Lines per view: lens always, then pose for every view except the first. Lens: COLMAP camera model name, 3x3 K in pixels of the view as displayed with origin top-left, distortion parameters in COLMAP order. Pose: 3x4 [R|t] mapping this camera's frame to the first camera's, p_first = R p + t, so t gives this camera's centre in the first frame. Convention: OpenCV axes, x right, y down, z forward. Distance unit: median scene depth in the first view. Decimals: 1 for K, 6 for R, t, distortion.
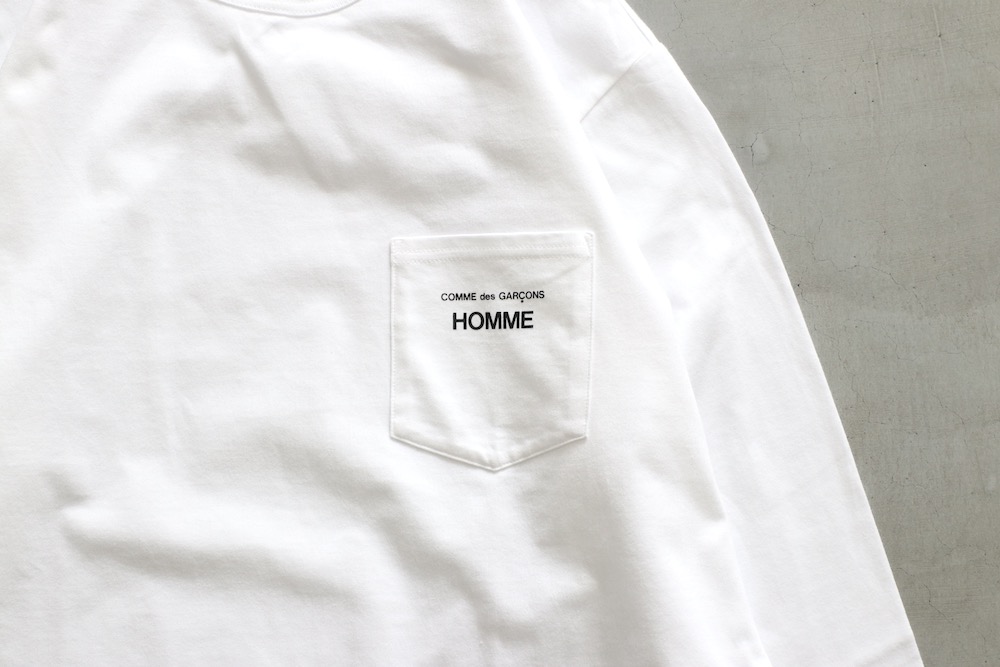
lens RADIAL K [[1891.7, 0, 500.0], [0, 1891.7, 333.5], [0, 0, 1]] dist [-0.010024, 0.100513]
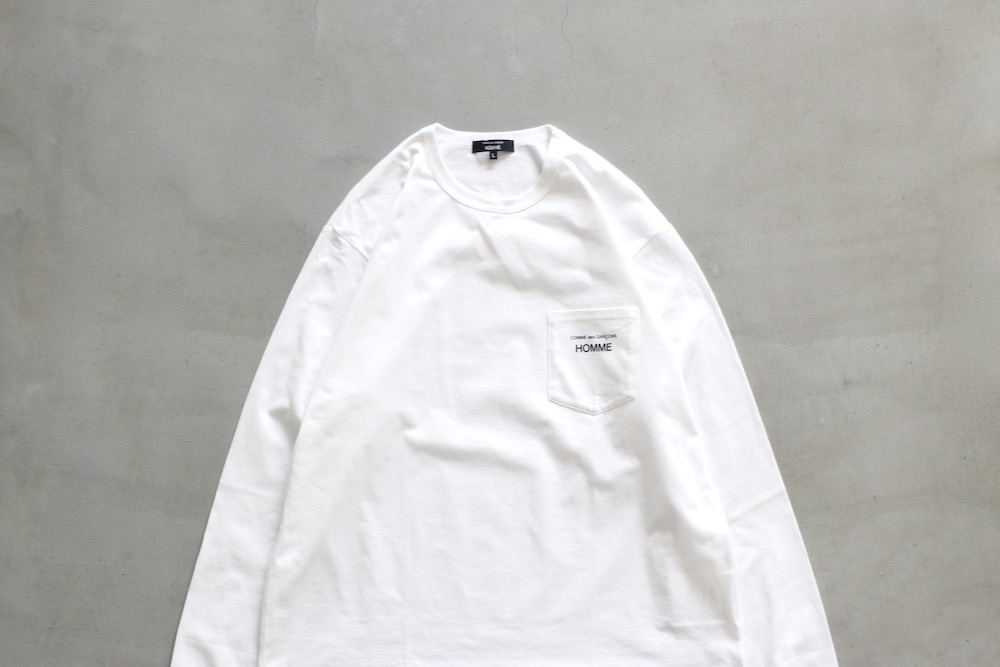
lens RADIAL K [[1833.6, 0, 499.7], [0, 1833.6, 303.6], [0, 0, 1]] dist [-0.013399, 0.097447]
pose [[0.997927, -0.006939, -0.063982, 0.024360], [0.001747, 0.996725, -0.080842, 0.116381], [0.064333, 0.080563, 0.994671, -1.171306]]
